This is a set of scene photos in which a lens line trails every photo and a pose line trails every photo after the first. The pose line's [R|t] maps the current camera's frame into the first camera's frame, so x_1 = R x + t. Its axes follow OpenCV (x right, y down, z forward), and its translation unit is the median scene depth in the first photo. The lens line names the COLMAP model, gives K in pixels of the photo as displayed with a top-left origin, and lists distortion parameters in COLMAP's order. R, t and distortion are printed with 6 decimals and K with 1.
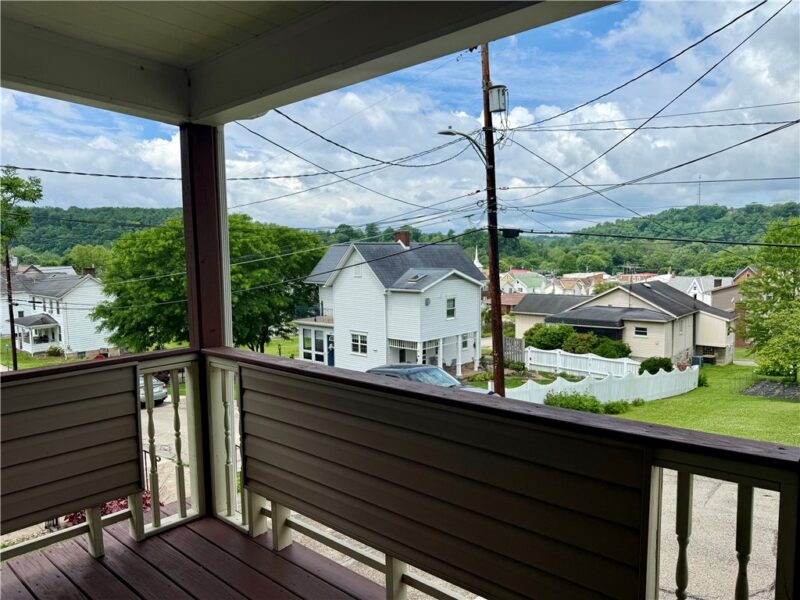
lens RADIAL K [[567.1, 0, 405.7], [0, 567.1, 297.5], [0, 0, 1]] dist [0.143998, -0.198870]
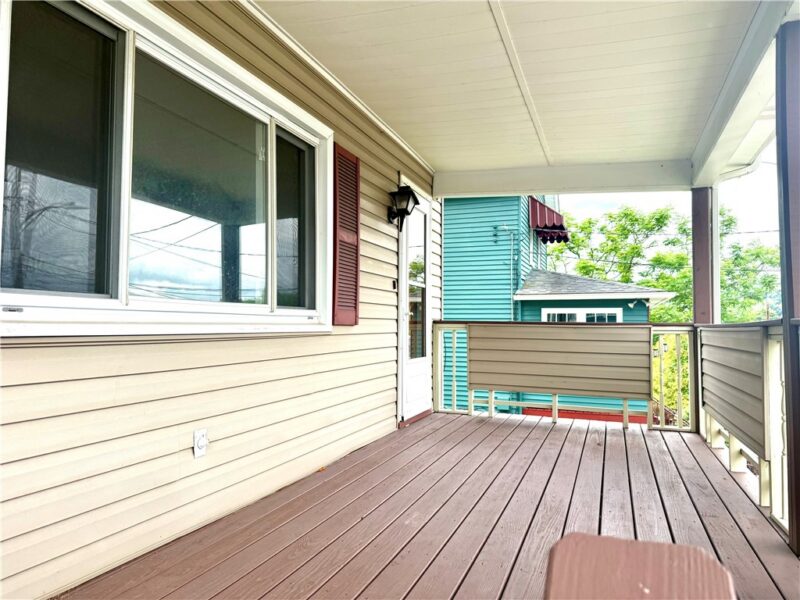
lens RADIAL K [[567.1, 0, 405.7], [0, 567.1, 297.5], [0, 0, 1]] dist [0.143998, -0.198870]
pose [[0.365460, -0.033875, -0.930210, 0.894509], [-0.097124, 0.992495, -0.074301, 0.221794], [0.925746, 0.117500, 0.359427, -0.341026]]
